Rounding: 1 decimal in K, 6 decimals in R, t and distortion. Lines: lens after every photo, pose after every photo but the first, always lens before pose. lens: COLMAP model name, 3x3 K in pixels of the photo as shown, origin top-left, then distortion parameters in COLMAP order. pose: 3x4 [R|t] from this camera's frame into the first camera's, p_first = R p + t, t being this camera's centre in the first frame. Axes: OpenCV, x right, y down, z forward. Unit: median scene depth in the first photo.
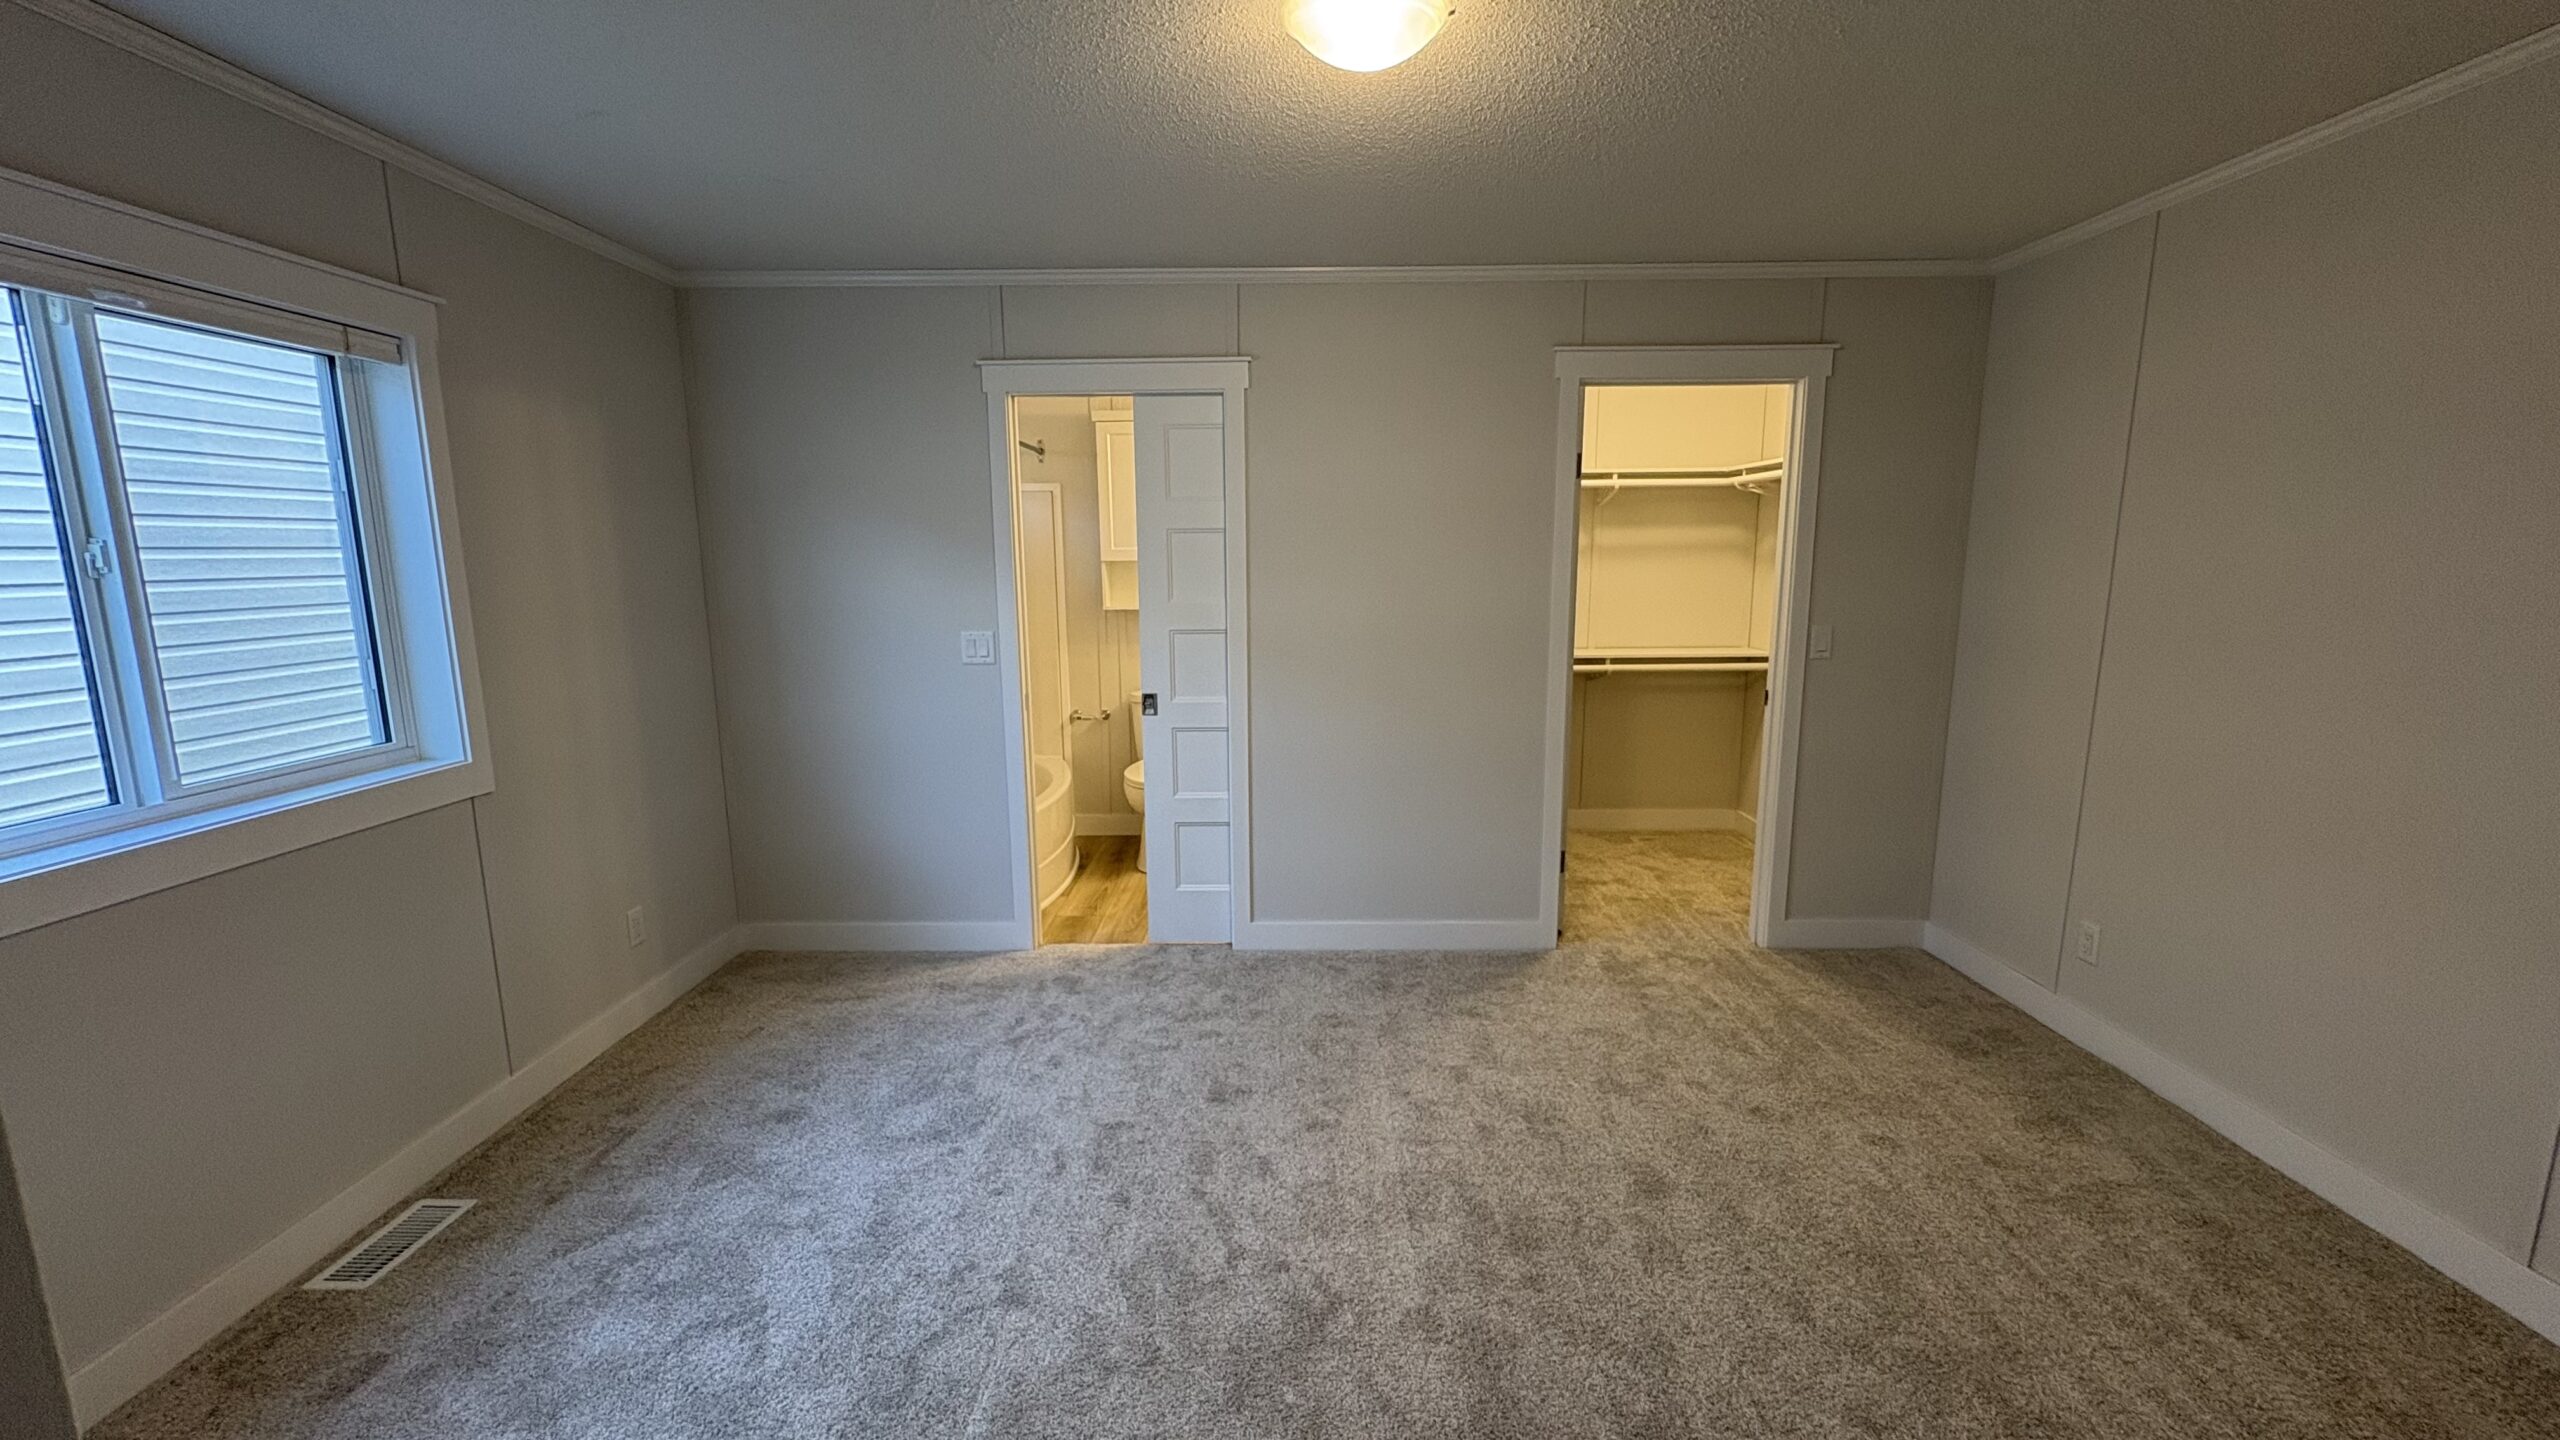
lens RADIAL K [[1013.5, 0, 1282.0], [0, 1013.5, 719.4], [0, 0, 1]] dist [-0.001212, 0.000227]
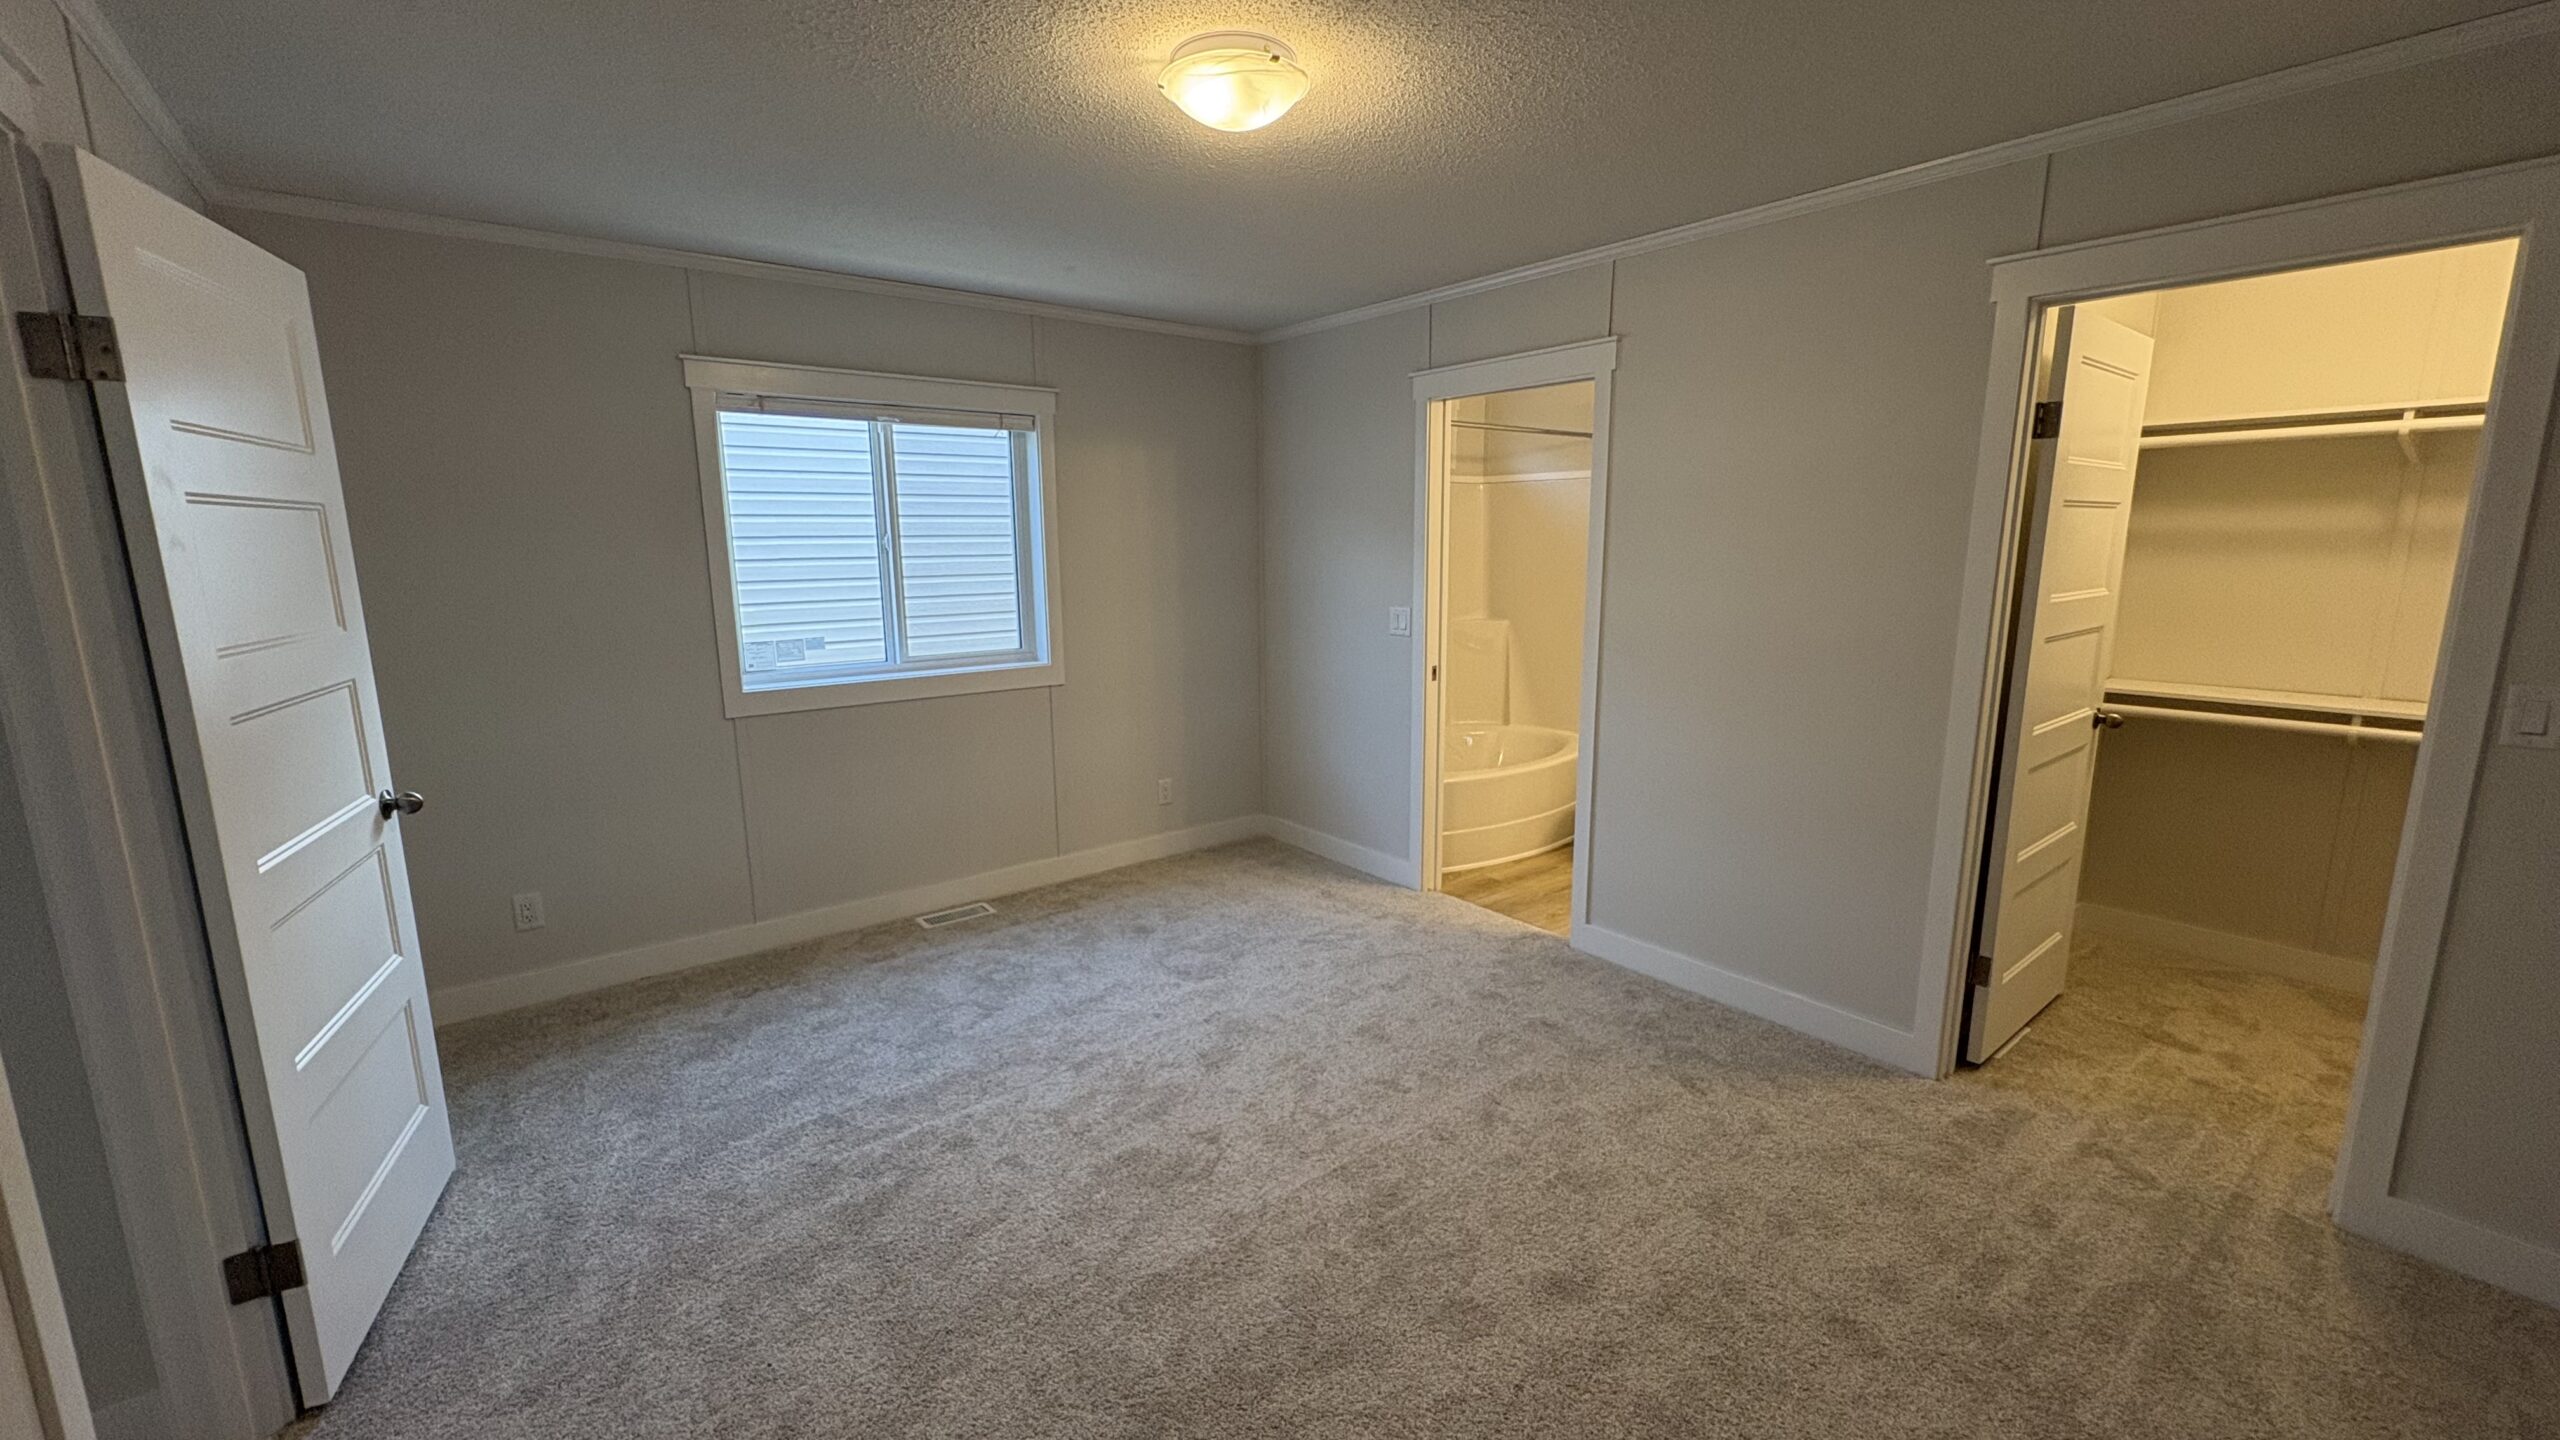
lens RADIAL K [[1018.4, 0, 1282.3], [0, 1018.4, 717.8], [0, 0, 1]] dist [0.000854, 0.000408]
pose [[0.631676, 0.140505, -0.762393, 0.602479], [-0.124079, 0.989084, 0.079478, -0.043126], [0.765238, 0.044392, 0.642215, 0.171939]]
